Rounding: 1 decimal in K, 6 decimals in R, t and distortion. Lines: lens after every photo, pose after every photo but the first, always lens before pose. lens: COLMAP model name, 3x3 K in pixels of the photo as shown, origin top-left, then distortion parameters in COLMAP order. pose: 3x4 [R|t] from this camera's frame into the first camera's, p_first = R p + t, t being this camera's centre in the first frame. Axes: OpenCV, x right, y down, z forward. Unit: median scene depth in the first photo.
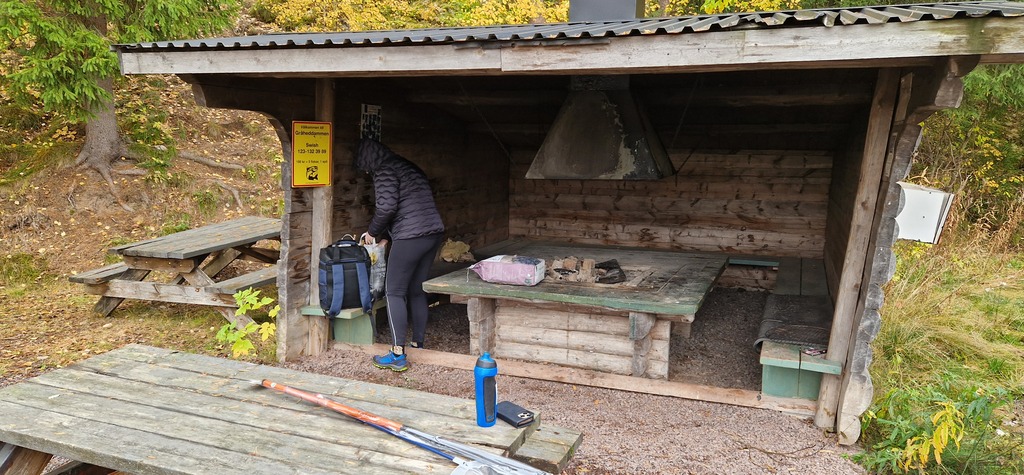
lens RADIAL K [[684.8, 0, 512.0], [0, 684.8, 237.5], [0, 0, 1]] dist [-0.004868, -0.006678]
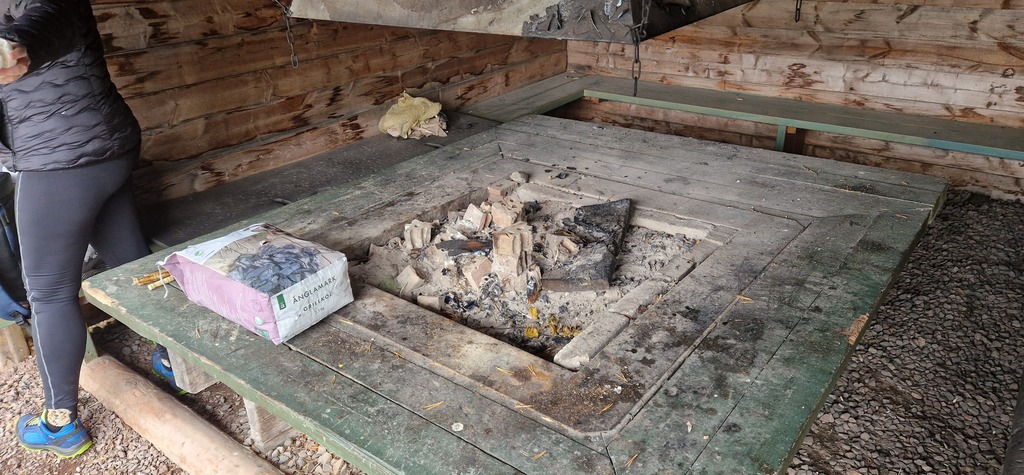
lens RADIAL K [[684.8, 0, 512.0], [0, 684.8, 237.5], [0, 0, 1]] dist [-0.004868, -0.006678]
pose [[0.953672, 0.084979, -0.288597, 0.150878], [0.011584, 0.948194, 0.317481, -0.057155], [0.300625, -0.306115, 0.903282, 0.421695]]
